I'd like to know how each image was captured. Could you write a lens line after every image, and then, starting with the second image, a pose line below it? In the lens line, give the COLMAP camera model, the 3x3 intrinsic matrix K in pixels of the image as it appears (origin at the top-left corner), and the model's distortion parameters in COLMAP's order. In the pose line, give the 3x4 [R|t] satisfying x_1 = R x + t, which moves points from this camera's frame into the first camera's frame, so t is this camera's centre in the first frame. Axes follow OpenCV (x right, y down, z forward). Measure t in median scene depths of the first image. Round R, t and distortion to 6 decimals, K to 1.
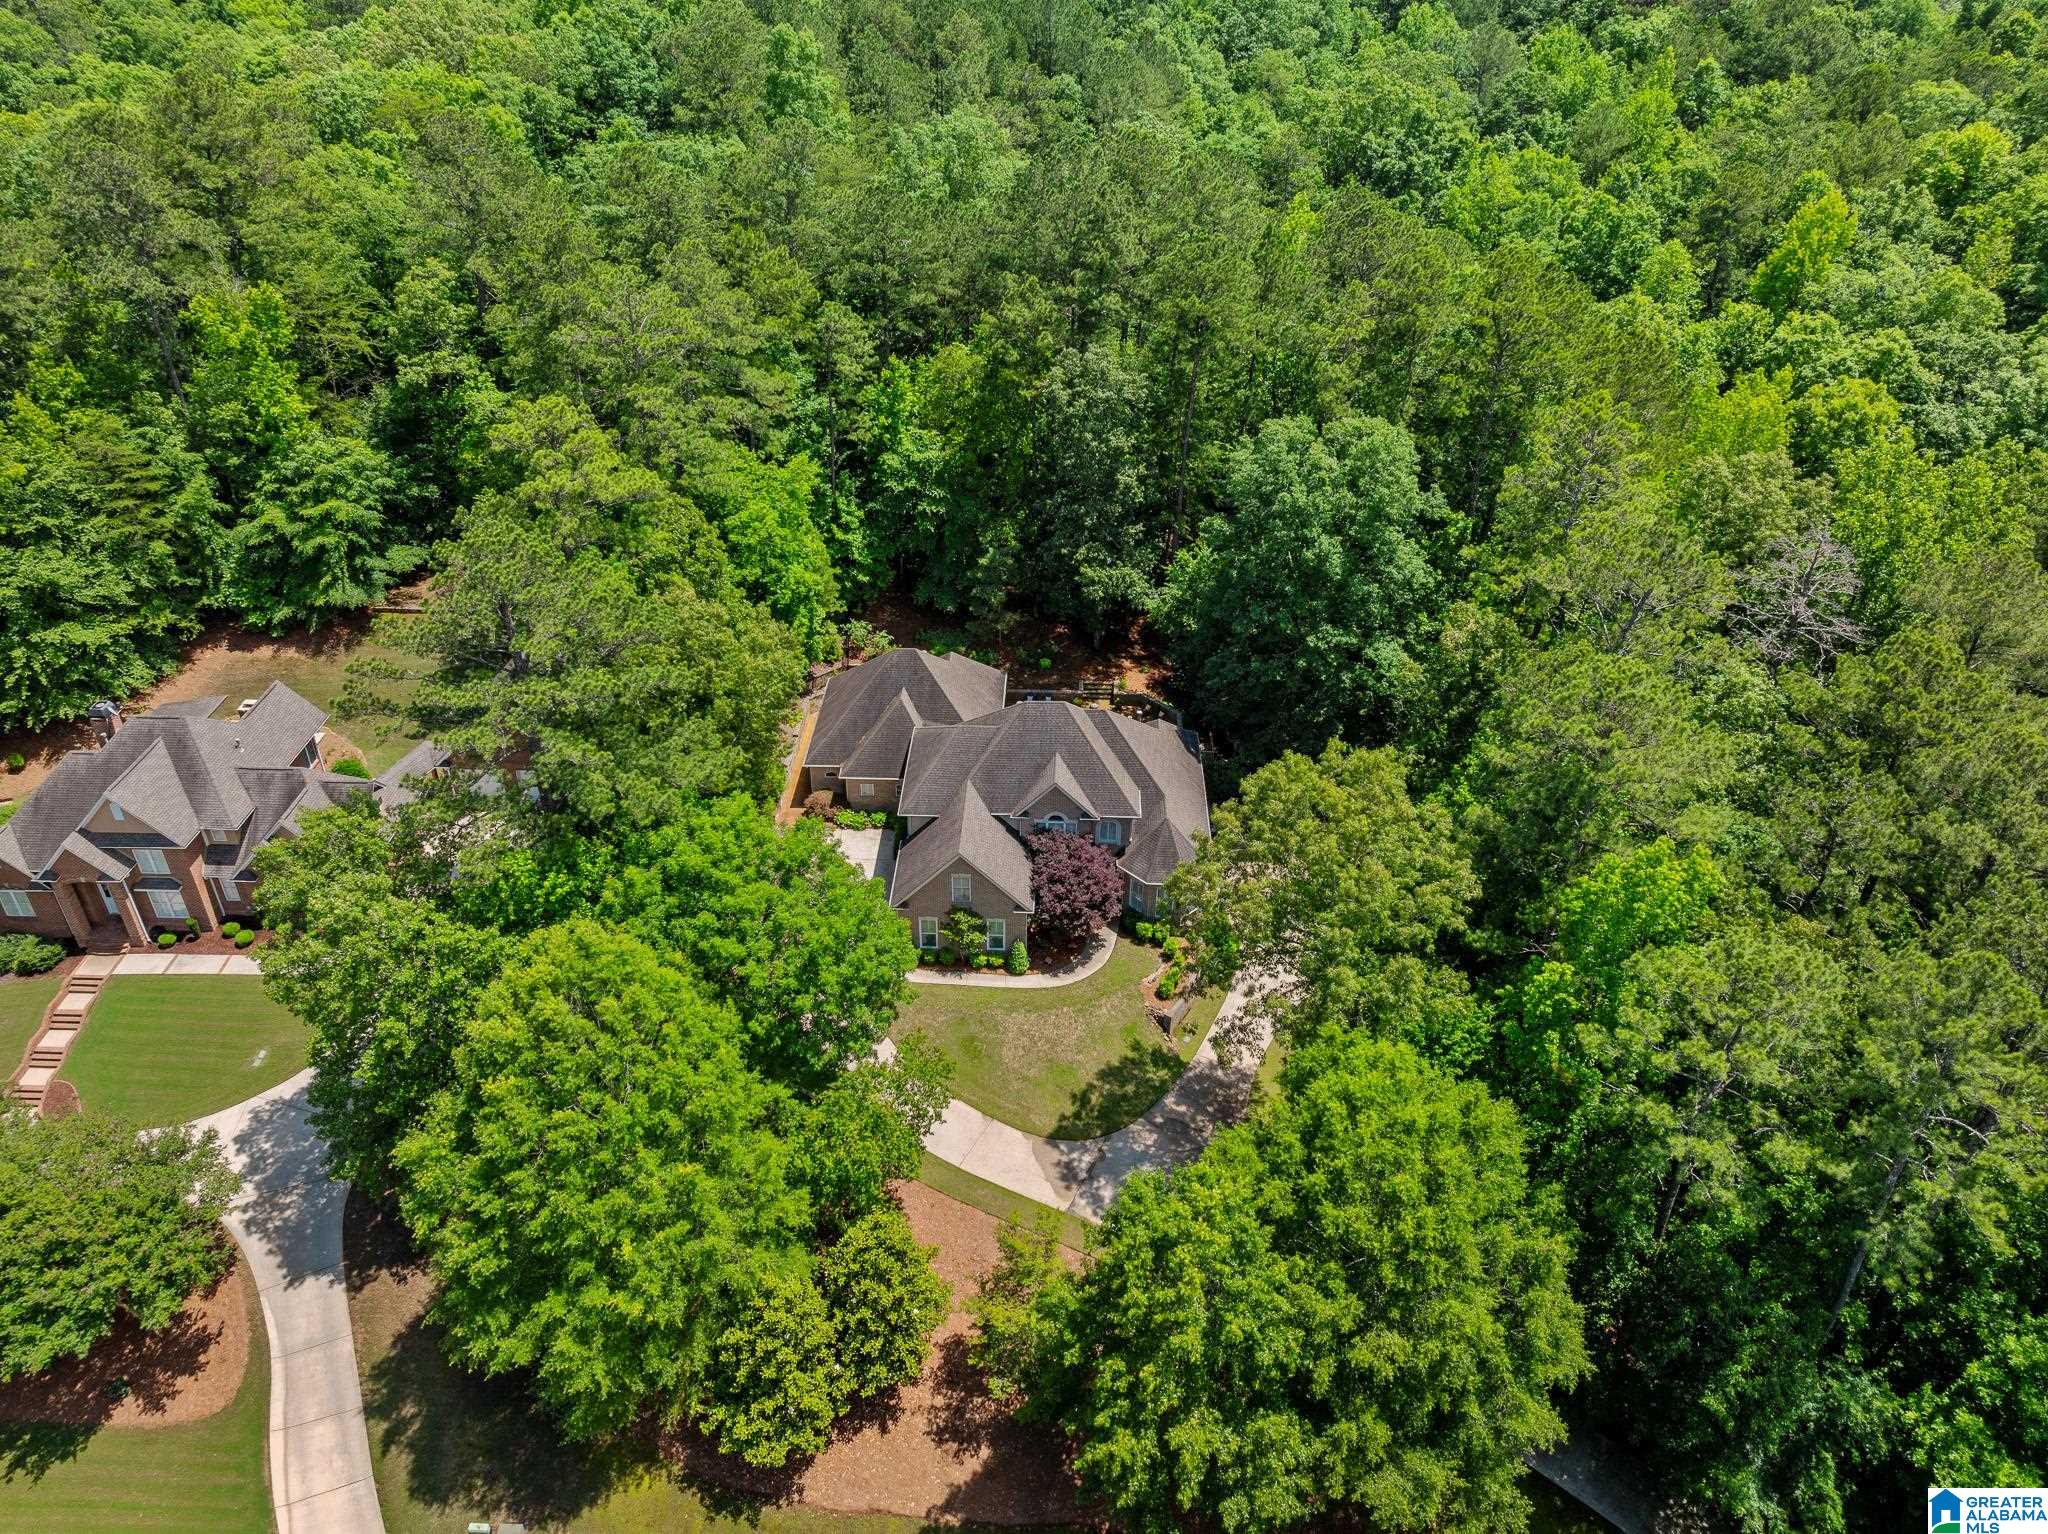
lens RADIAL K [[1448.2, 0, 1027.2], [0, 1448.2, 772.0], [0, 0, 1]] dist [-0.066602, 0.033099]
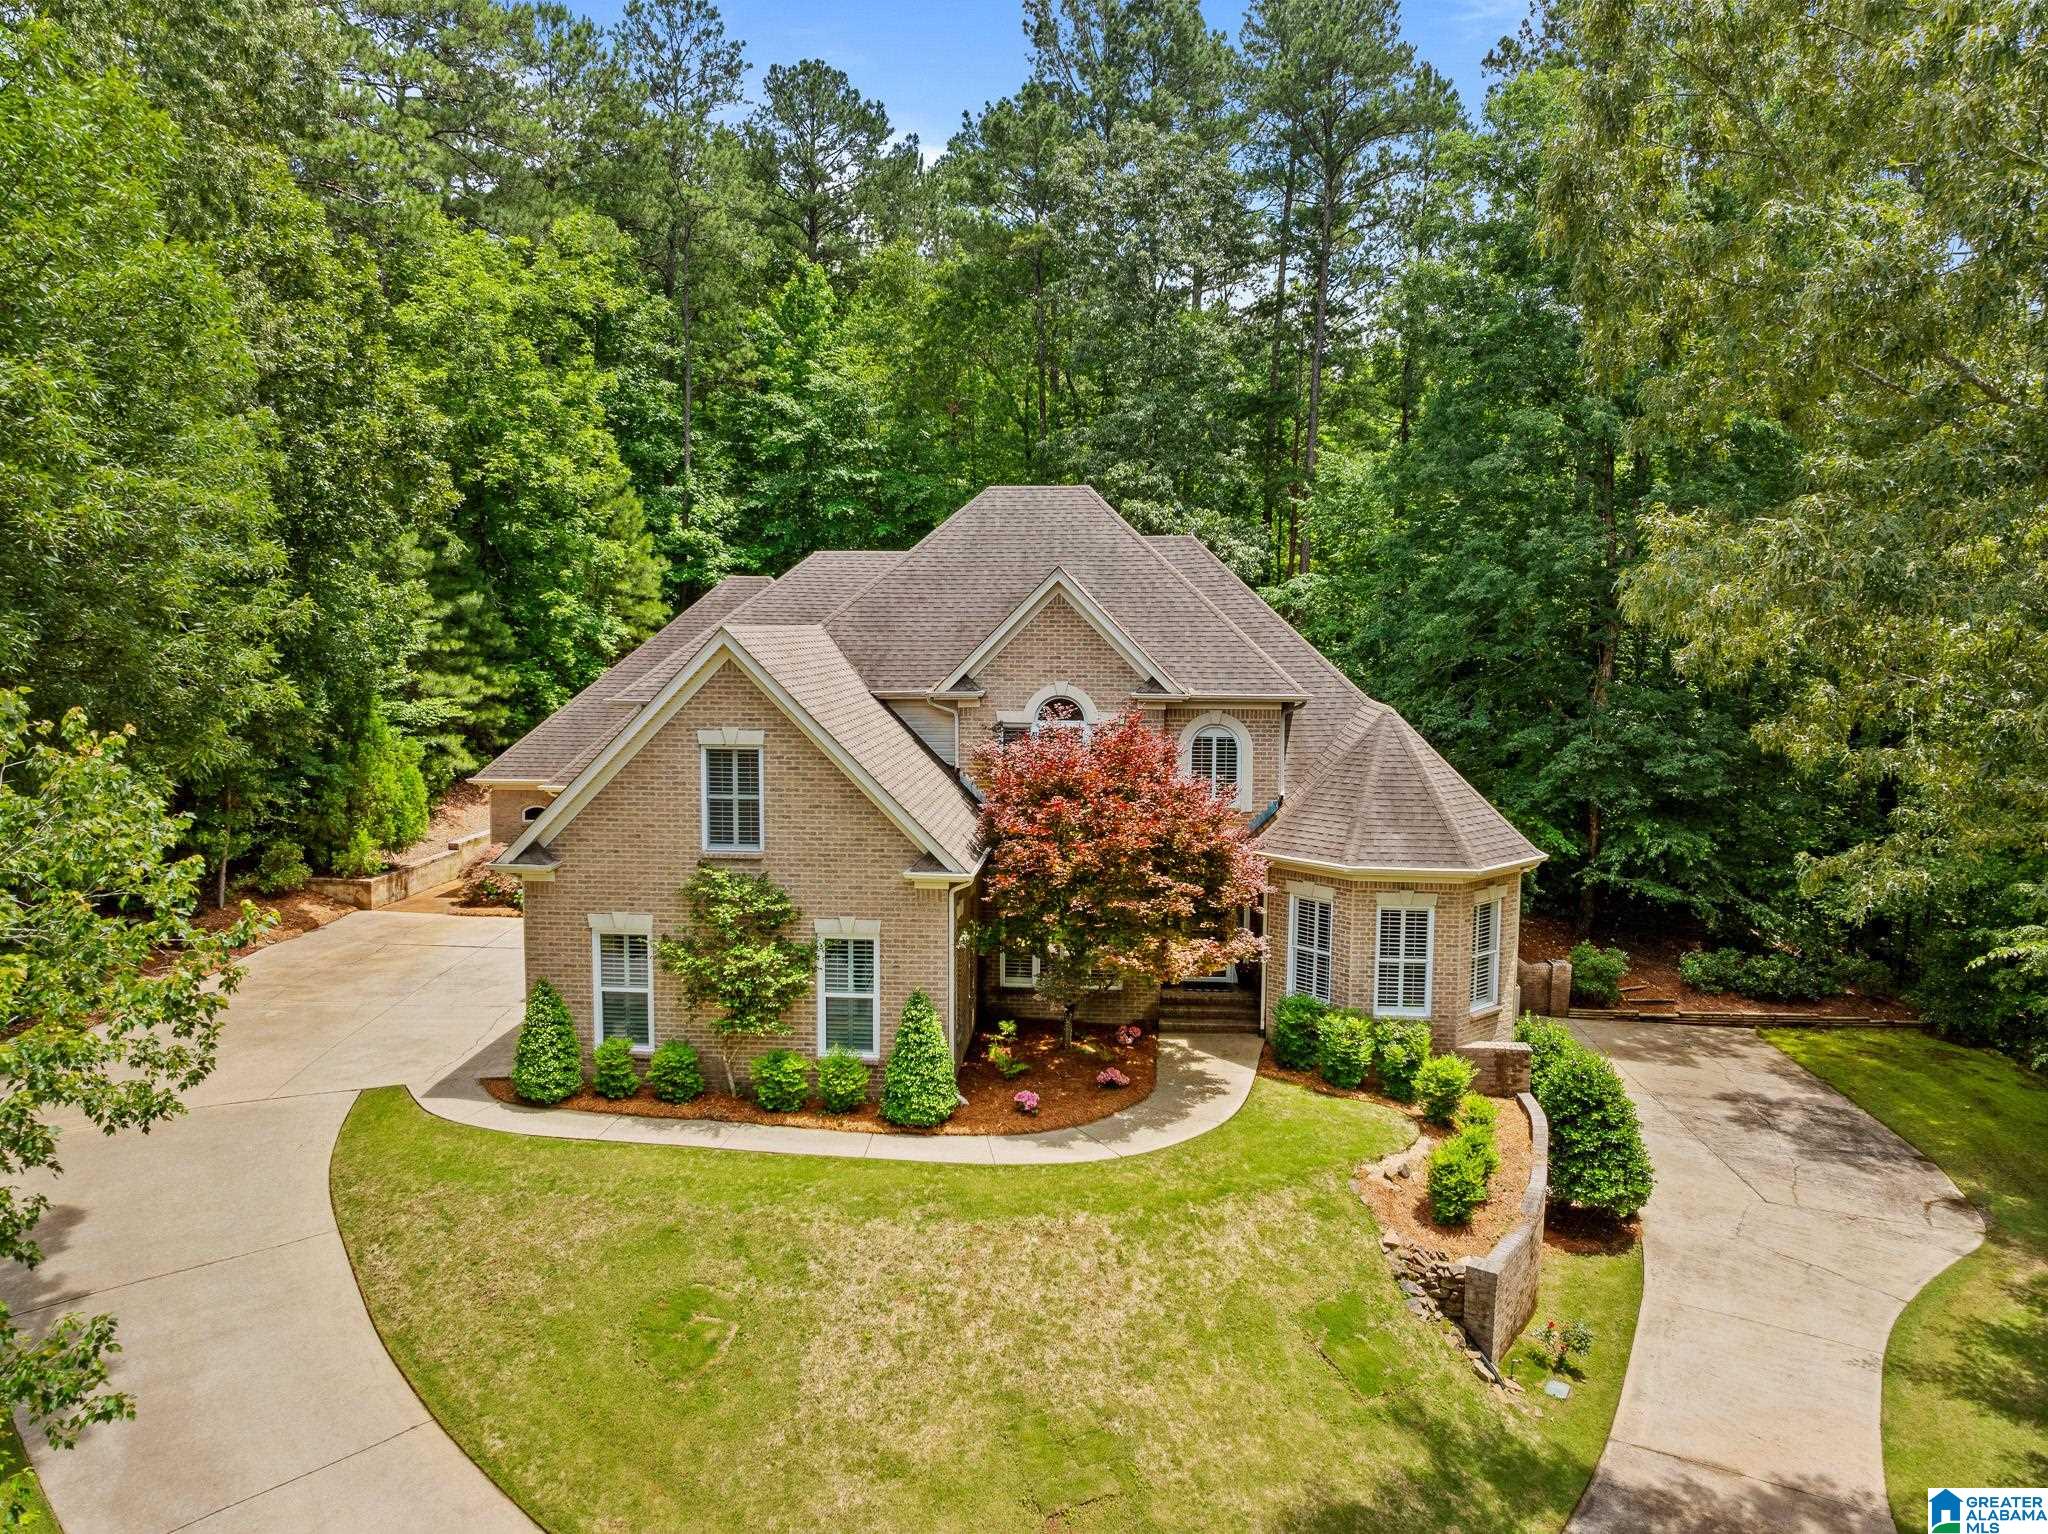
lens RADIAL K [[1448.2, 0, 1019.9], [0, 1448.2, 749.5], [0, 0, 1]] dist [-0.066602, 0.033099]
pose [[0.999235, 0.007772, -0.038322, 0.028562], [-0.024818, 0.883410, -0.467944, 0.246495], [0.030217, 0.468537, 0.882927, 0.866209]]
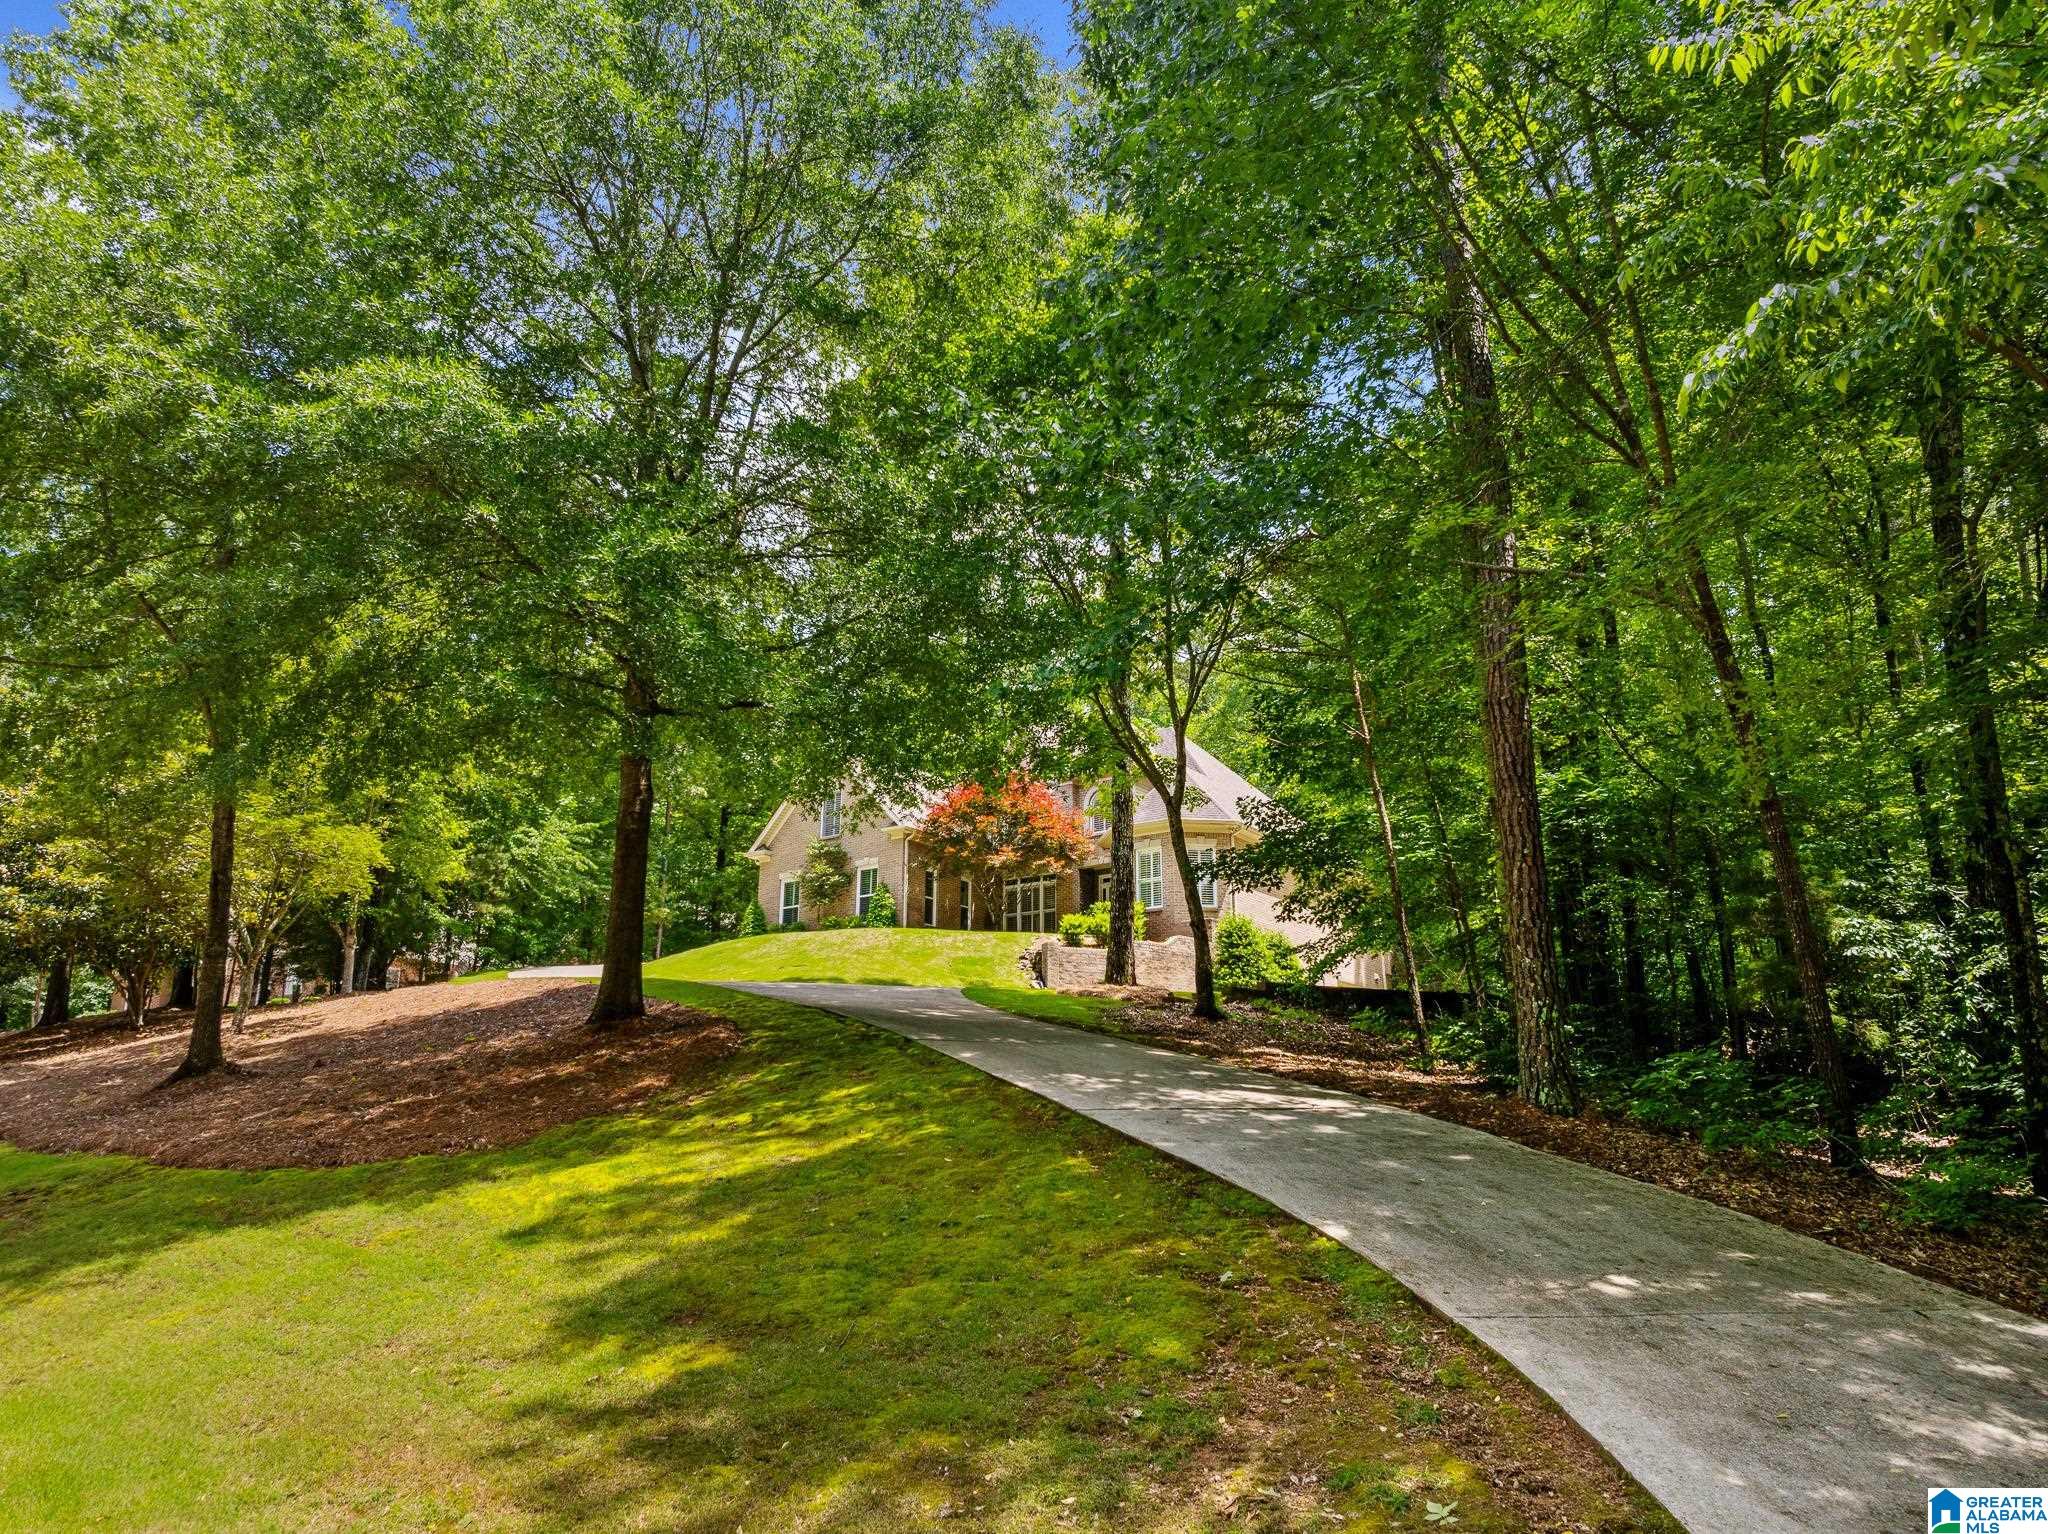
lens RADIAL K [[1448.2, 0, 1026.4], [0, 1448.2, 773.0], [0, 0, 1]] dist [-0.066602, 0.033099]
pose [[0.833741, -0.152713, -0.530618, 0.453447], [-0.303330, 0.676317, -0.671257, 0.575063], [0.461375, 0.720607, 0.517550, 0.803658]]
